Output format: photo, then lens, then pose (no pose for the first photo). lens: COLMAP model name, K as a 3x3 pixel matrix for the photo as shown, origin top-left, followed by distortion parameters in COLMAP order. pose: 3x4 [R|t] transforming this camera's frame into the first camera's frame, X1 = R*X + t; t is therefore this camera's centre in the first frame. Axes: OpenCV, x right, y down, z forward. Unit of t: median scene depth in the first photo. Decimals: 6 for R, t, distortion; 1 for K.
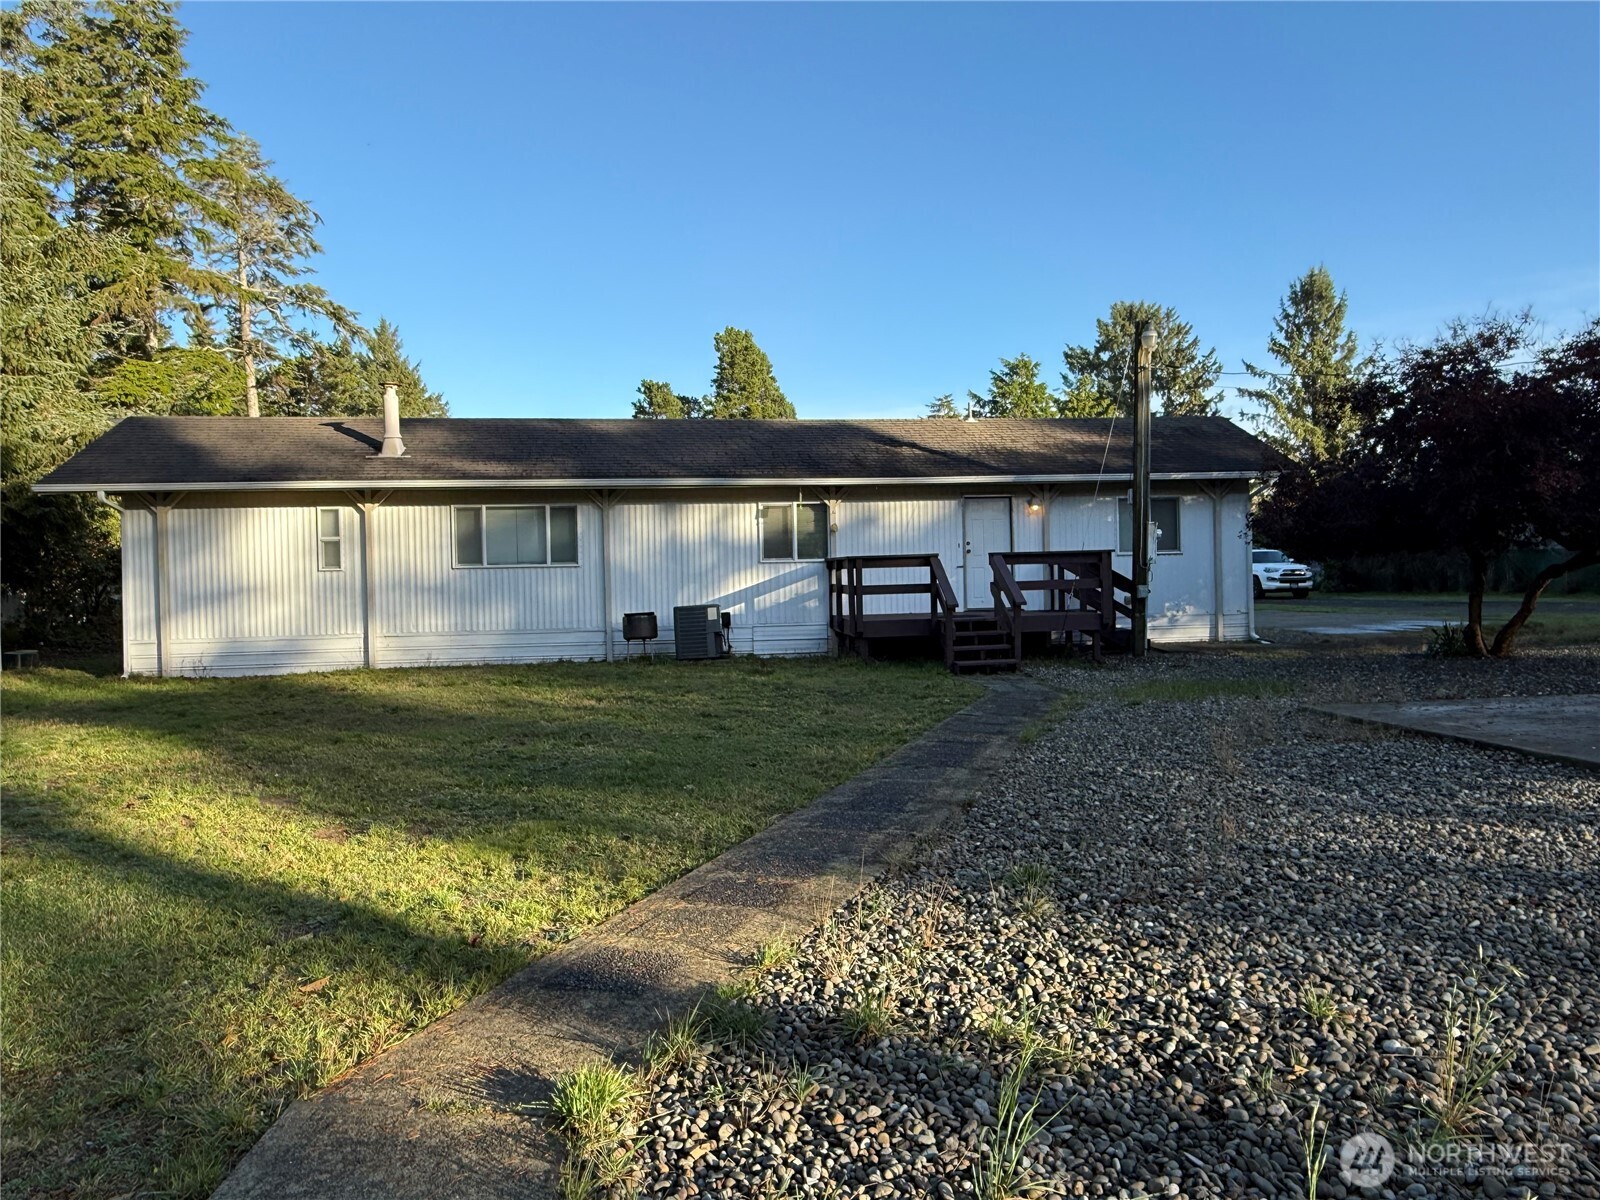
lens RADIAL K [[1057.7, 0, 802.8], [0, 1057.7, 605.3], [0, 0, 1]] dist [0.007299, 0.002334]
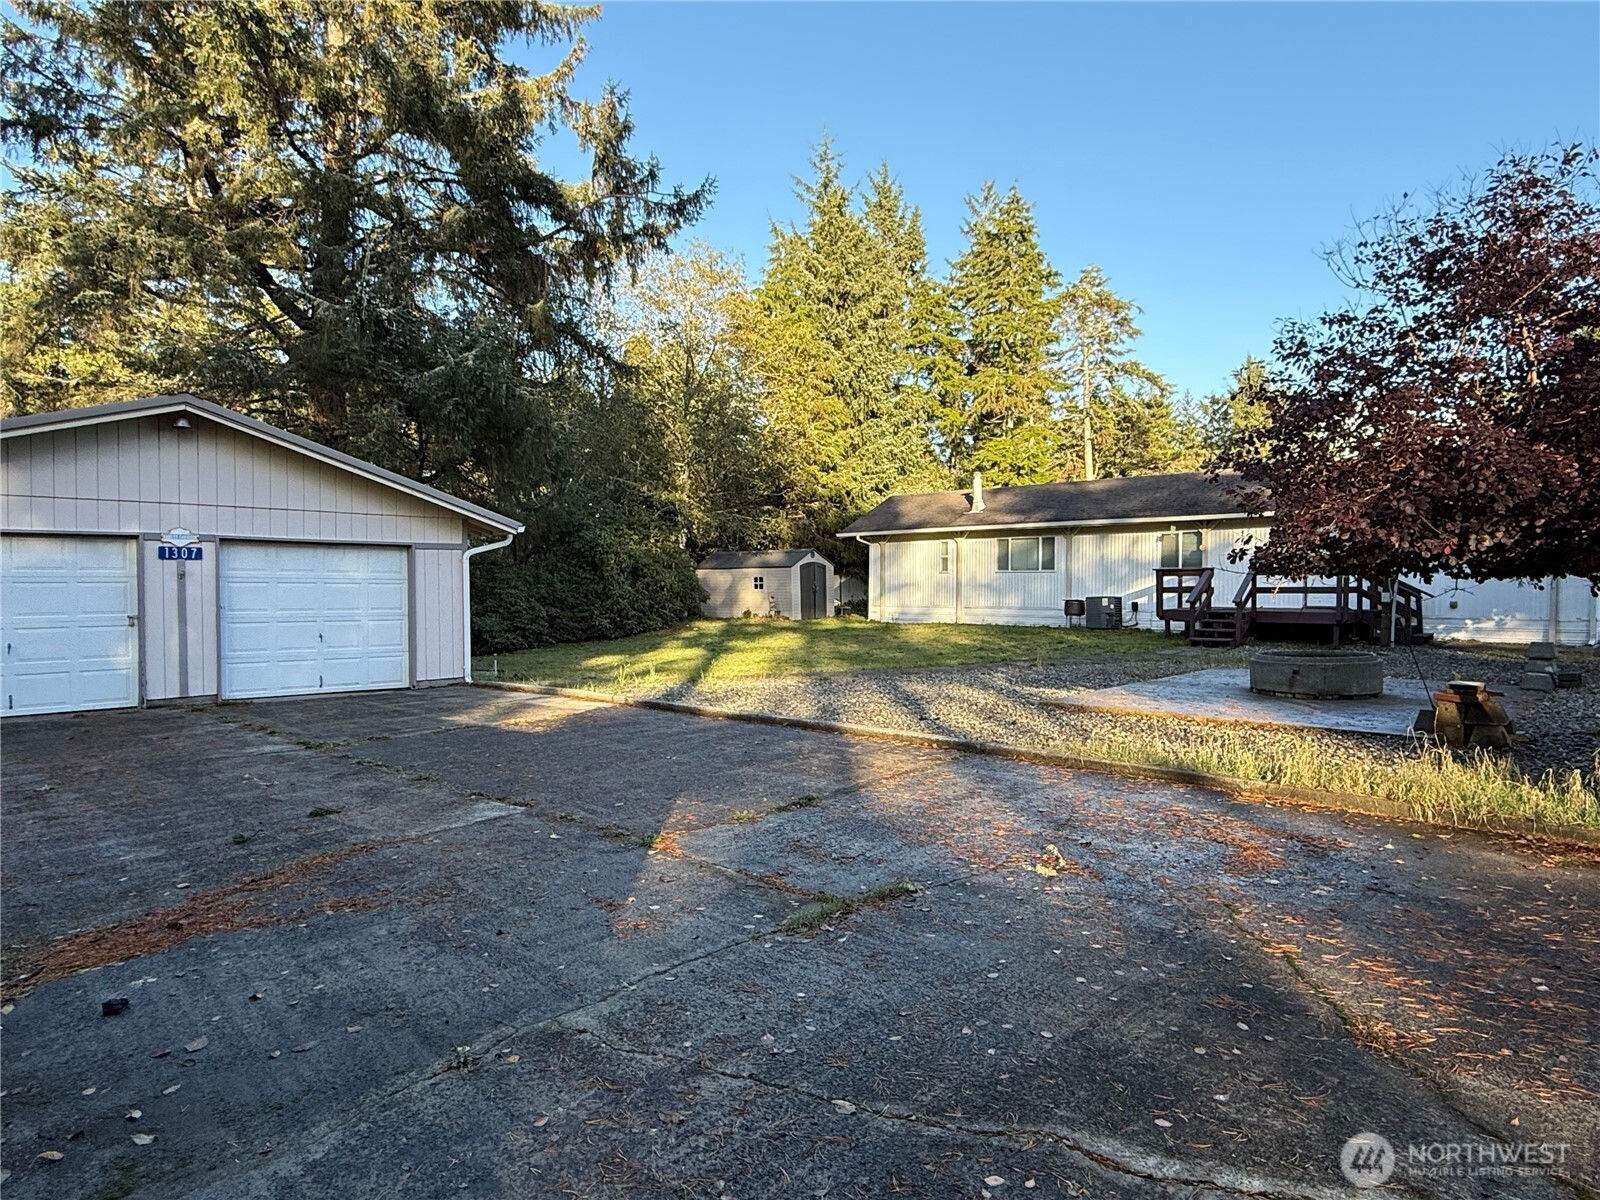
lens RADIAL K [[912.0, 0, 801.2], [0, 912.0, 603.0], [0, 0, 1]] dist [0.003147, 0.001378]
pose [[0.614337, 0.039074, -0.788075, 0.154917], [-0.028525, 0.999220, 0.027307, -0.003250], [0.788528, 0.005704, 0.614973, -0.052358]]
